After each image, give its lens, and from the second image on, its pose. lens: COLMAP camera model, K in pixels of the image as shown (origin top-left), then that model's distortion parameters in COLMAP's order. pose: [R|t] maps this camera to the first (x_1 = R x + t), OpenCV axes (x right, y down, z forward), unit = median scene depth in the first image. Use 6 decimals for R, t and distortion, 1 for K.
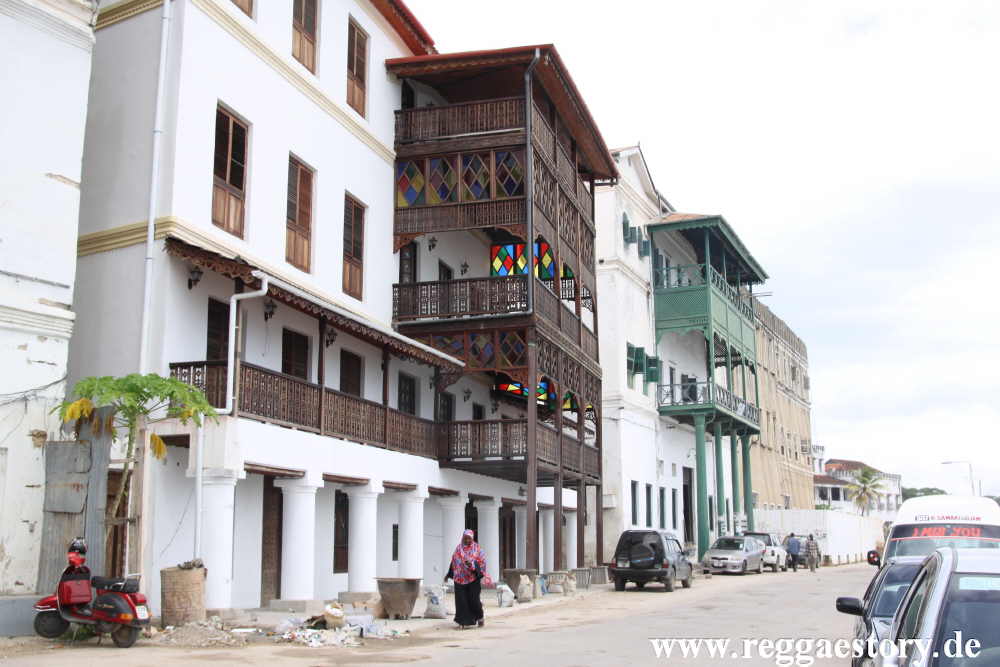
lens RADIAL K [[1097.5, 0, 499.7], [0, 1097.5, 335.2], [0, 0, 1]] dist [-0.045348, 0.000000]
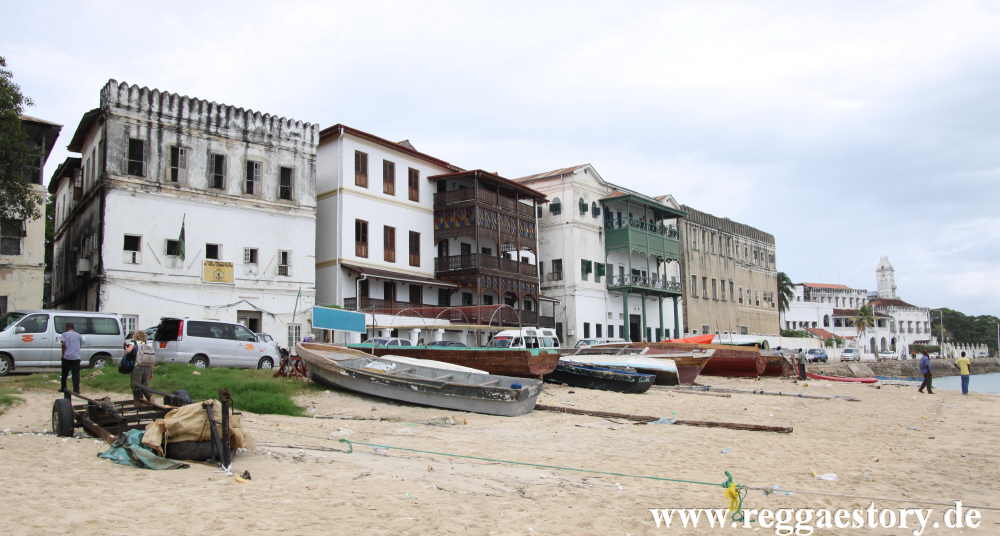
lens RADIAL K [[845.3, 0, 498.4], [0, 845.3, 275.3], [0, 0, 1]] dist [-0.048402, 0.003813]
pose [[0.967206, -0.048668, -0.249287, 0.610992], [0.067091, 0.995565, 0.065941, -0.136738], [0.244972, -0.080503, 0.966182, -1.077264]]
